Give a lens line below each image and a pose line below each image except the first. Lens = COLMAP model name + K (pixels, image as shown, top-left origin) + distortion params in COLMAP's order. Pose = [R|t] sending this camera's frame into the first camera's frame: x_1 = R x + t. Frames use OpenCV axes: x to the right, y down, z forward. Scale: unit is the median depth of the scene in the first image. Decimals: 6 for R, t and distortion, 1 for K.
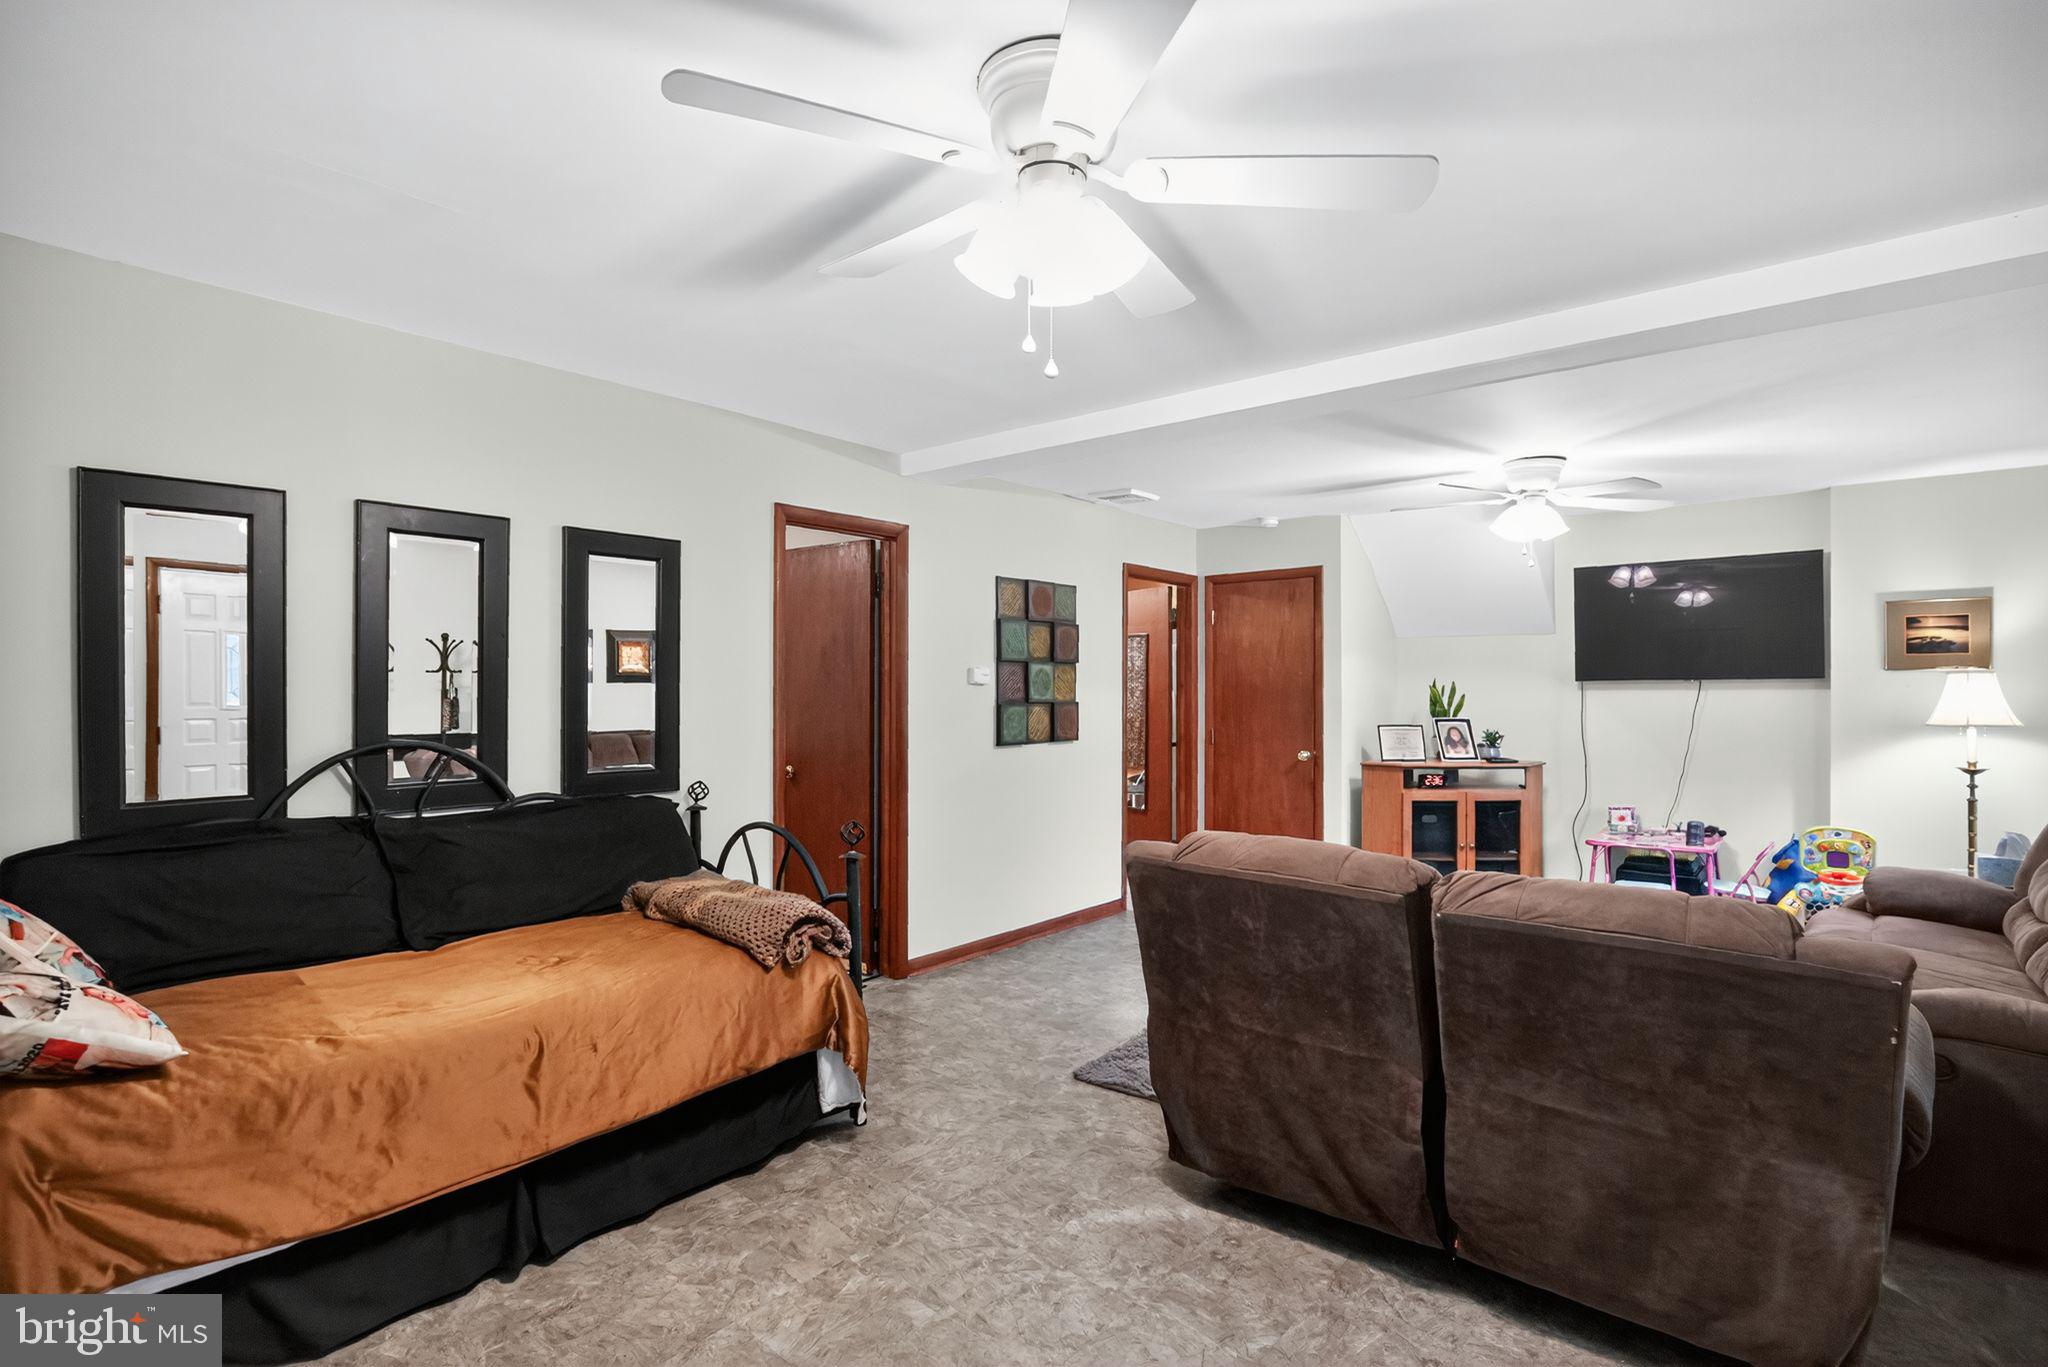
lens RADIAL K [[1040.6, 0, 1022.4], [0, 1040.6, 685.9], [0, 0, 1]] dist [-0.003373, -0.000630]
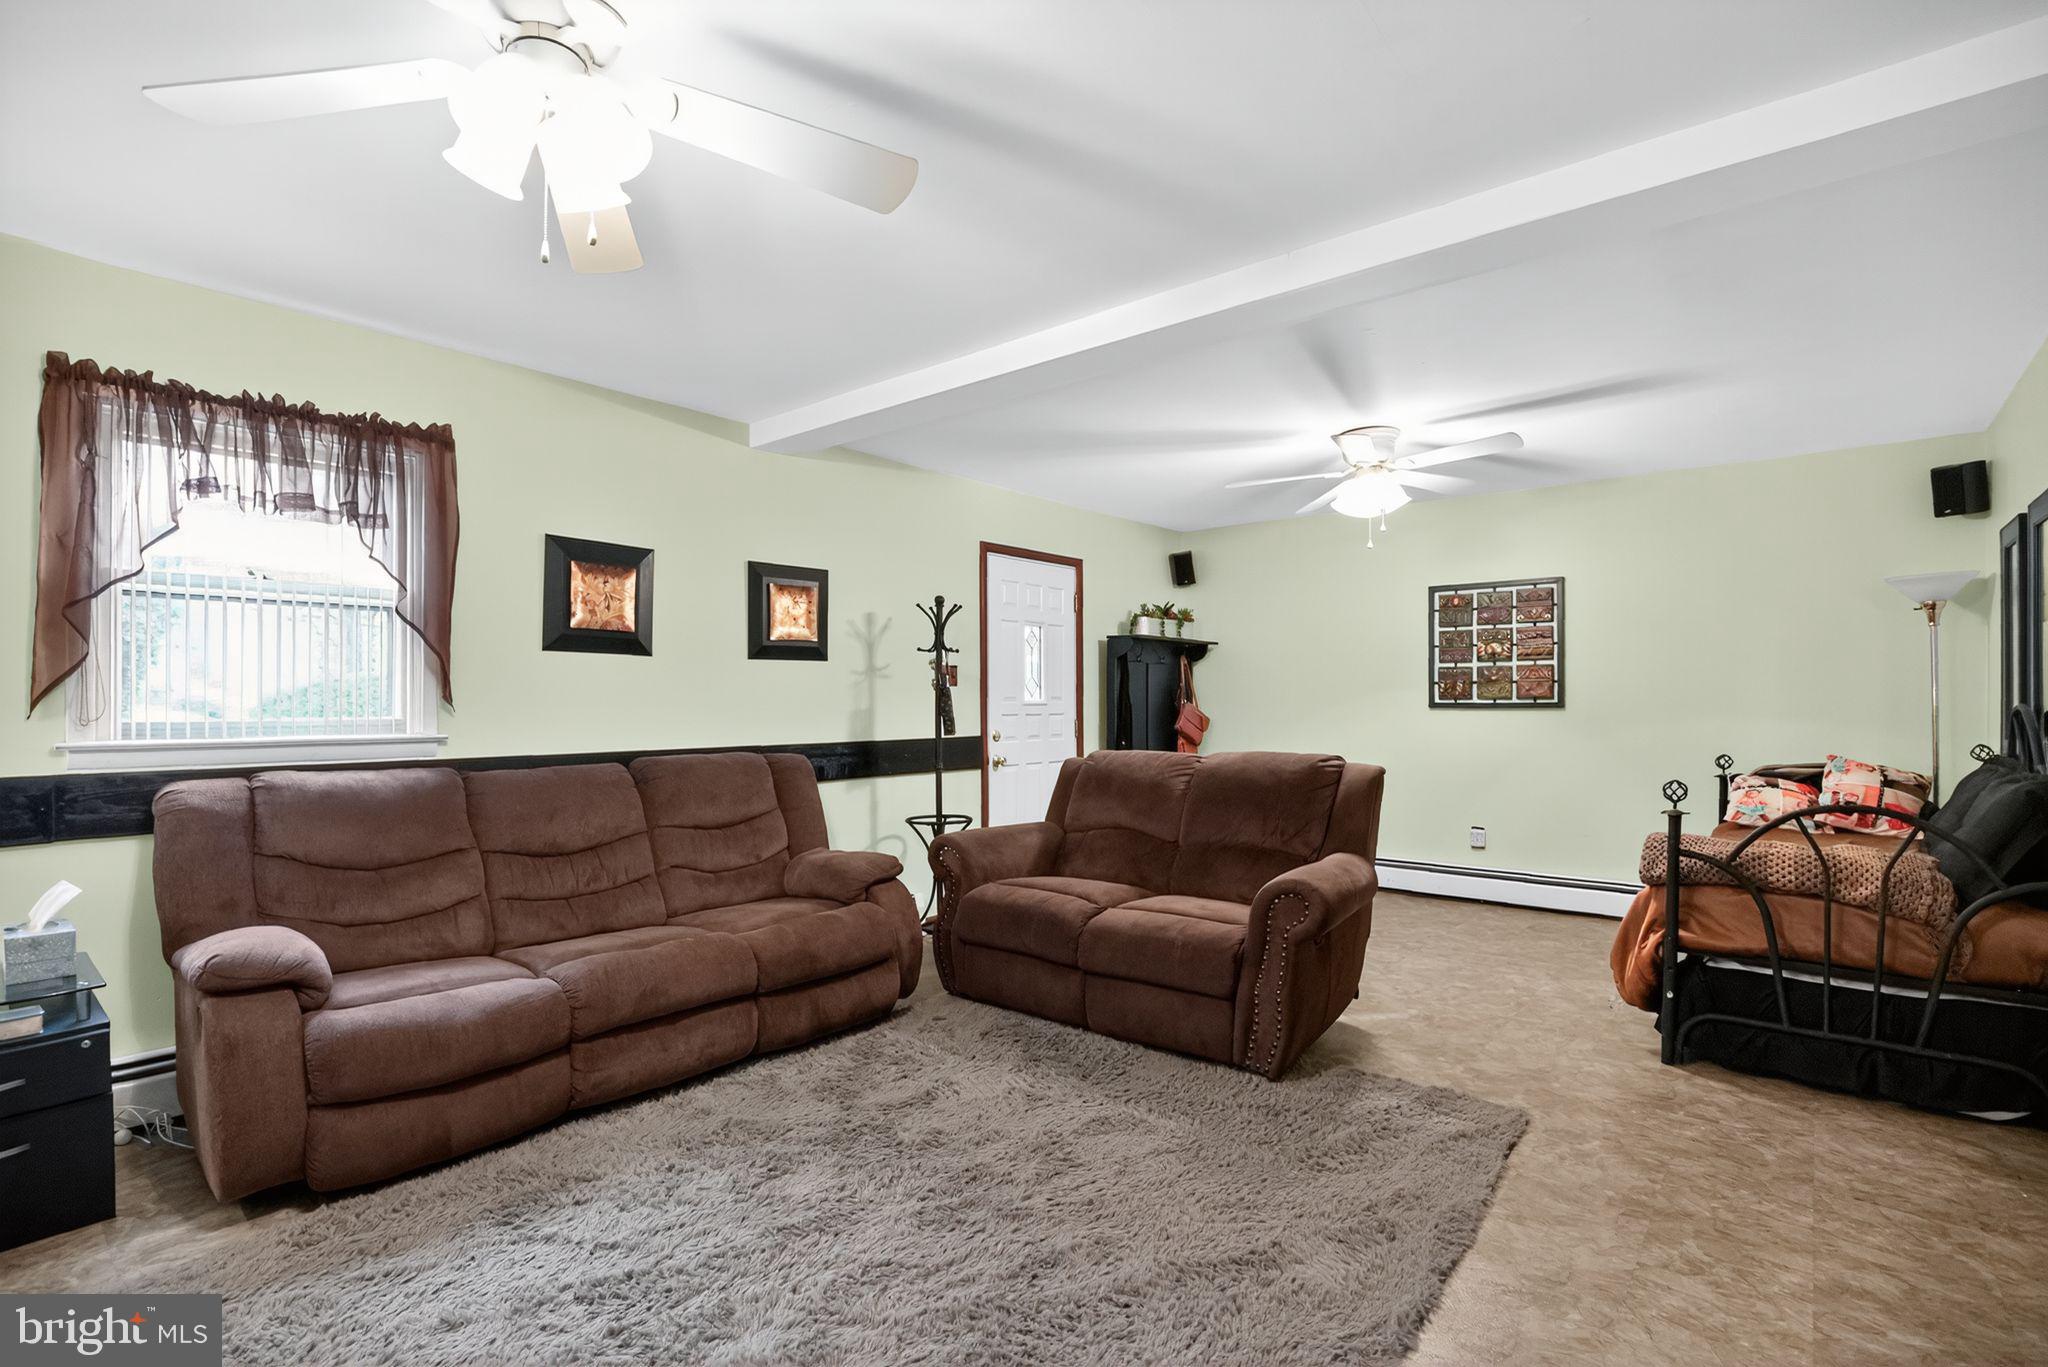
lens RADIAL K [[1040.6, 0, 1025.6], [0, 1040.6, 689.3], [0, 0, 1]] dist [-0.003373, -0.000630]
pose [[-0.999970, -0.000800, -0.007666, 0.472690], [-0.000771, 0.999993, -0.003759, 0.031823], [0.007669, -0.003753, -0.999964, 1.881500]]
